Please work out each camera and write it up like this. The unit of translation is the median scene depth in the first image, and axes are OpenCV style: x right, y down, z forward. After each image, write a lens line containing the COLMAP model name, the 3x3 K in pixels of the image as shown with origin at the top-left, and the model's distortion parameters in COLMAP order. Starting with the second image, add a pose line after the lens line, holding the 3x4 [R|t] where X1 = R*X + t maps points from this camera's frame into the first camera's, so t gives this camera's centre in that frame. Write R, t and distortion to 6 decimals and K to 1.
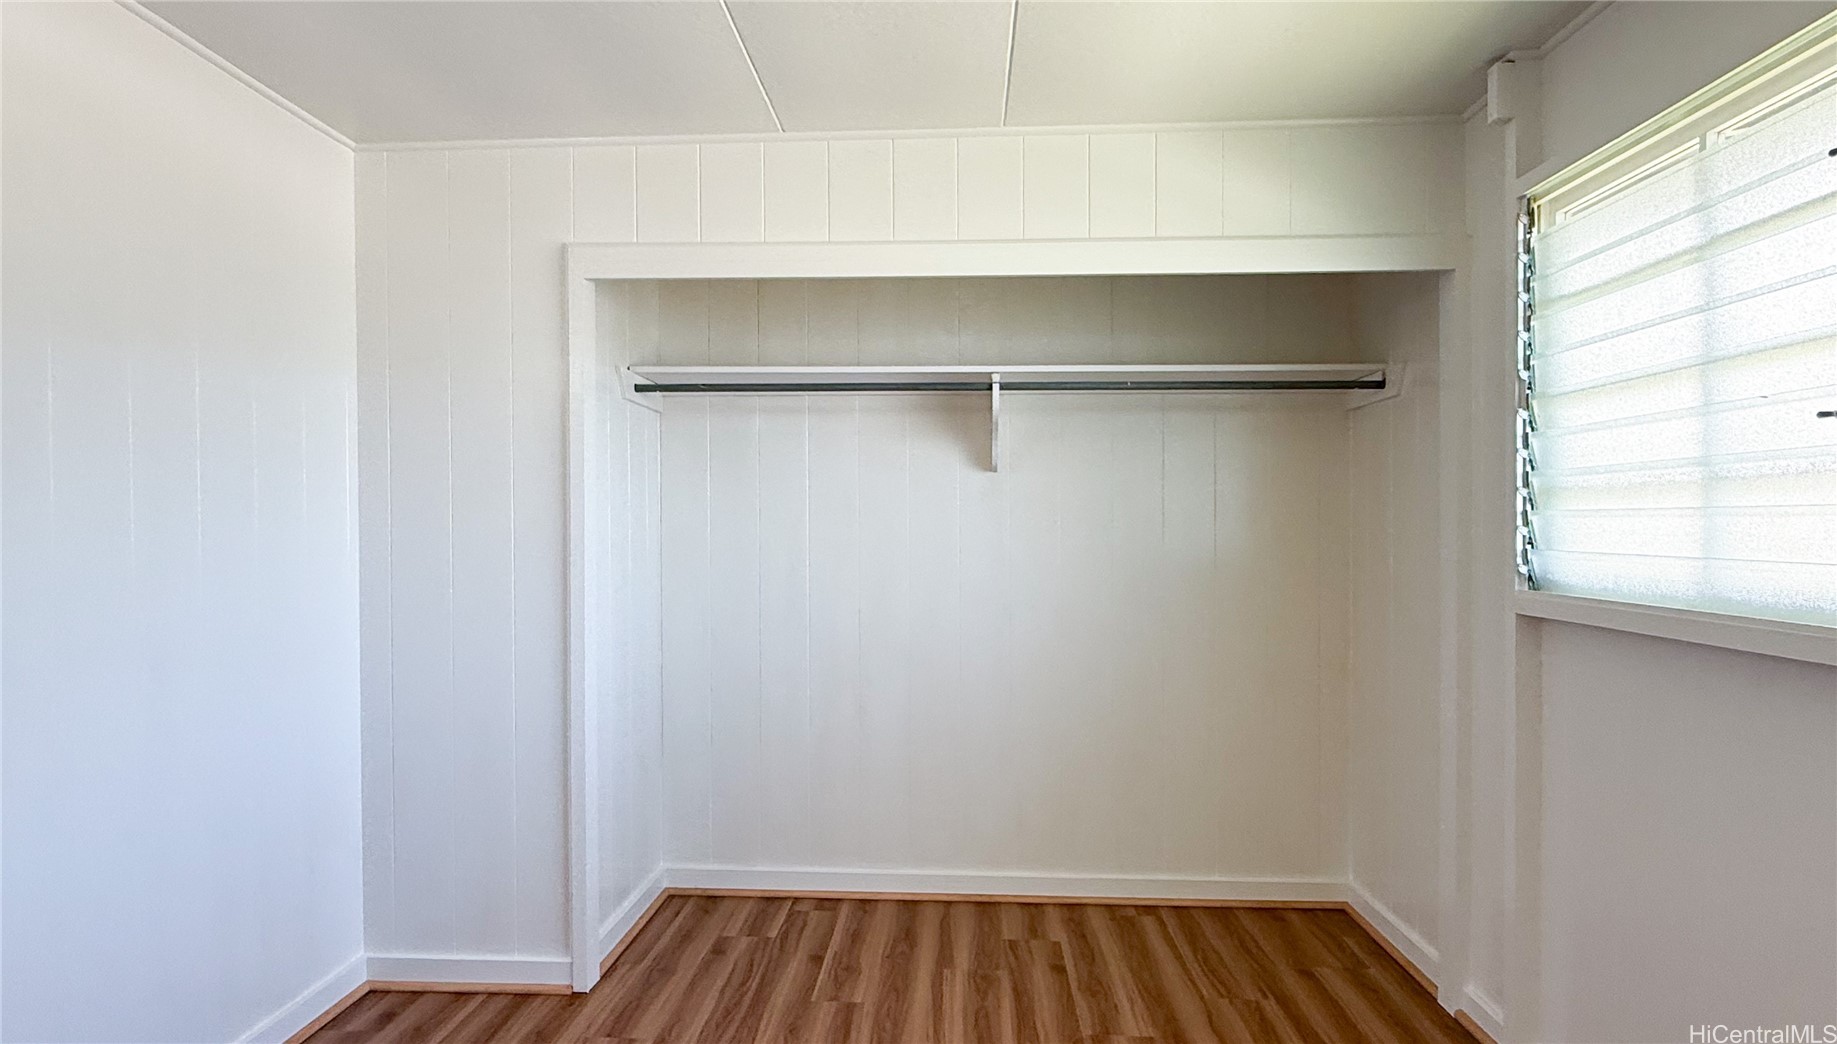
lens RADIAL K [[991.3, 0, 918.5], [0, 991.3, 522.0], [0, 0, 1]] dist [0.000505, 0.000026]
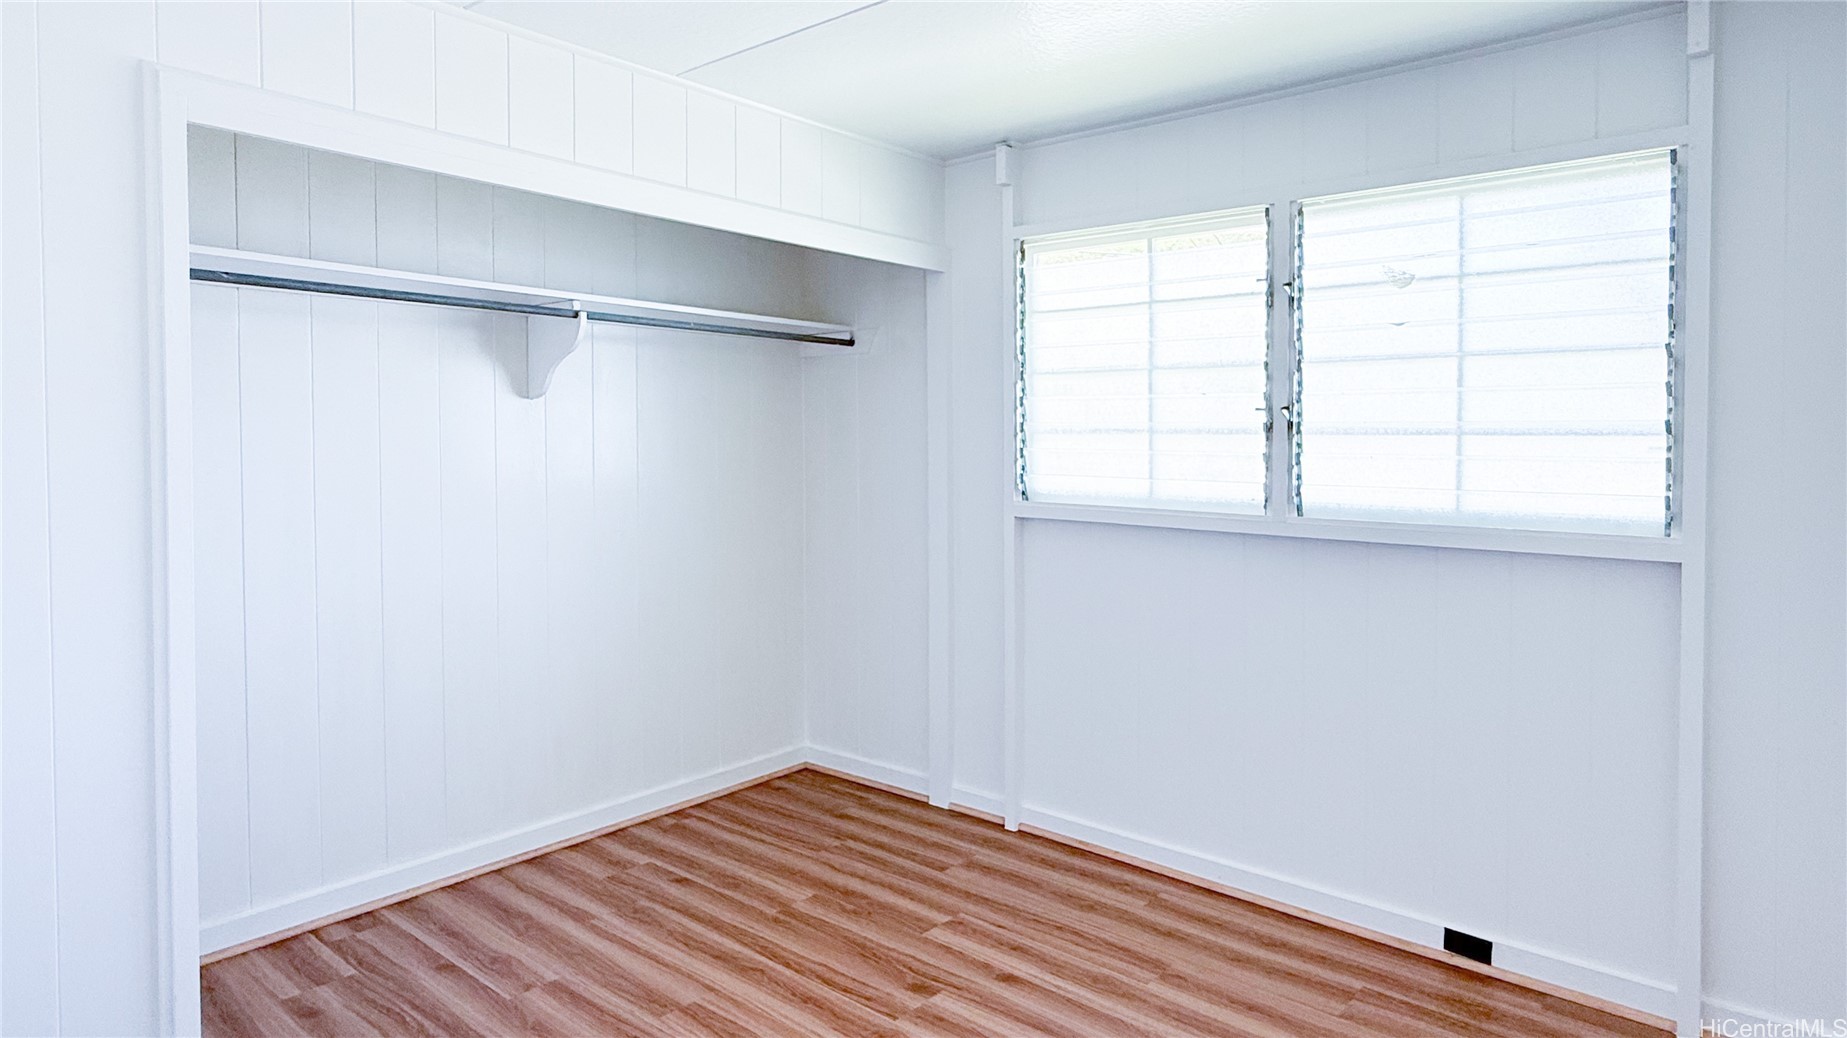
lens RADIAL K [[1030.0, 0, 930.7], [0, 1030.0, 414.7], [0, 0, 1]] dist [-0.002672, -0.000651]
pose [[0.603992, 0.018116, 0.796784, -0.582818], [-0.009014, 0.999833, -0.015900, -0.028787], [-0.796939, 0.002421, 0.604054, 0.131017]]
